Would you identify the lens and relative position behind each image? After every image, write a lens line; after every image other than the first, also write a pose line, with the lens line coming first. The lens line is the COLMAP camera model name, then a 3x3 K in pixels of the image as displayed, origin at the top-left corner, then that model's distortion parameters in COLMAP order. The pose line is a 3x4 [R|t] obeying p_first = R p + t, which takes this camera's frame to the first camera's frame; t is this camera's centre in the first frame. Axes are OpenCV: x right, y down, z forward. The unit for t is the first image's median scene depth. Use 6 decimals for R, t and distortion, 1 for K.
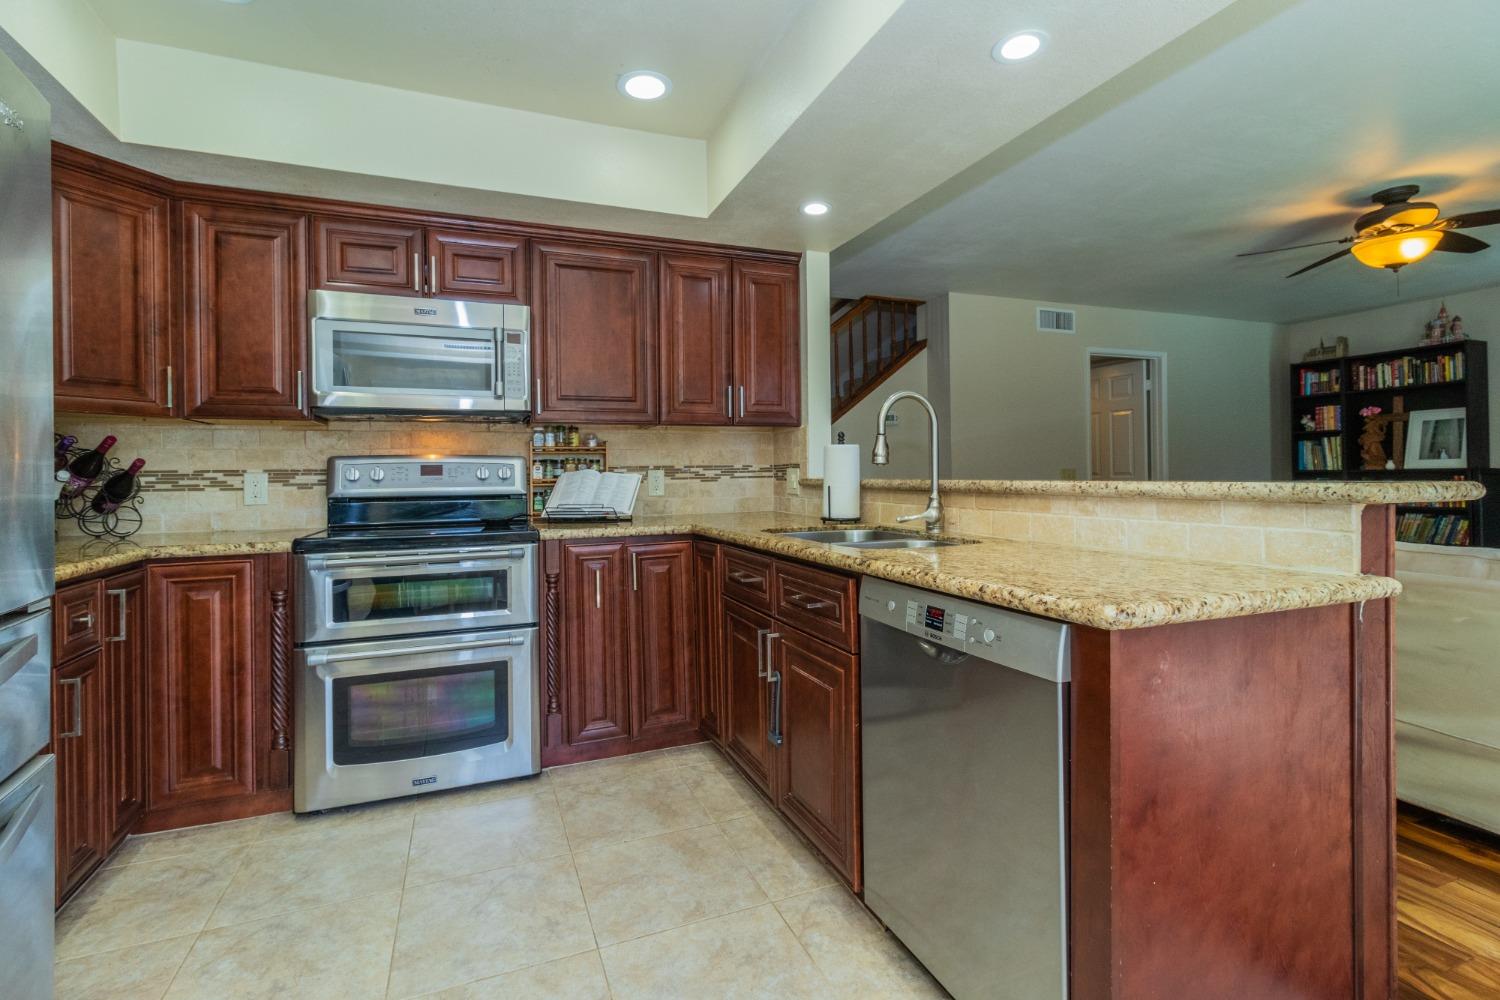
lens RADIAL K [[692.8, 0, 738.9], [0, 692.8, 470.6], [0, 0, 1]] dist [0.000669, 0.000037]
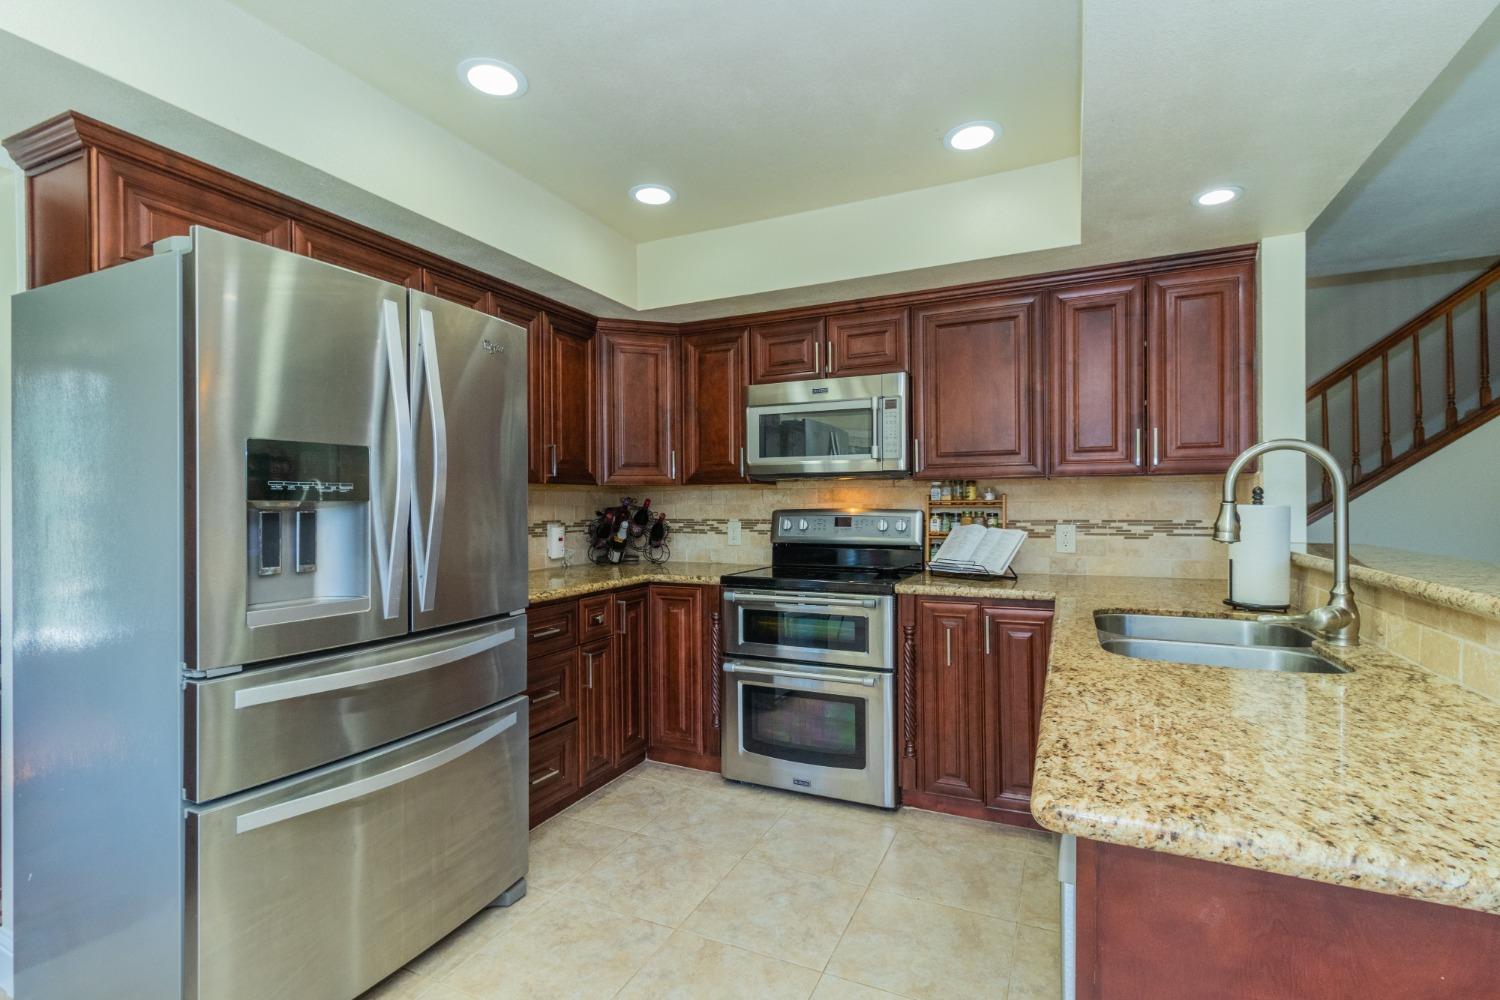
lens RADIAL K [[692.8, 0, 748.9], [0, 692.8, 503.3], [0, 0, 1]] dist [0.000669, 0.000037]
pose [[0.682919, 0.006939, -0.730461, 0.375774], [0.001416, 0.999940, 0.010823, -0.056185], [0.730493, -0.008426, 0.682868, 0.111333]]
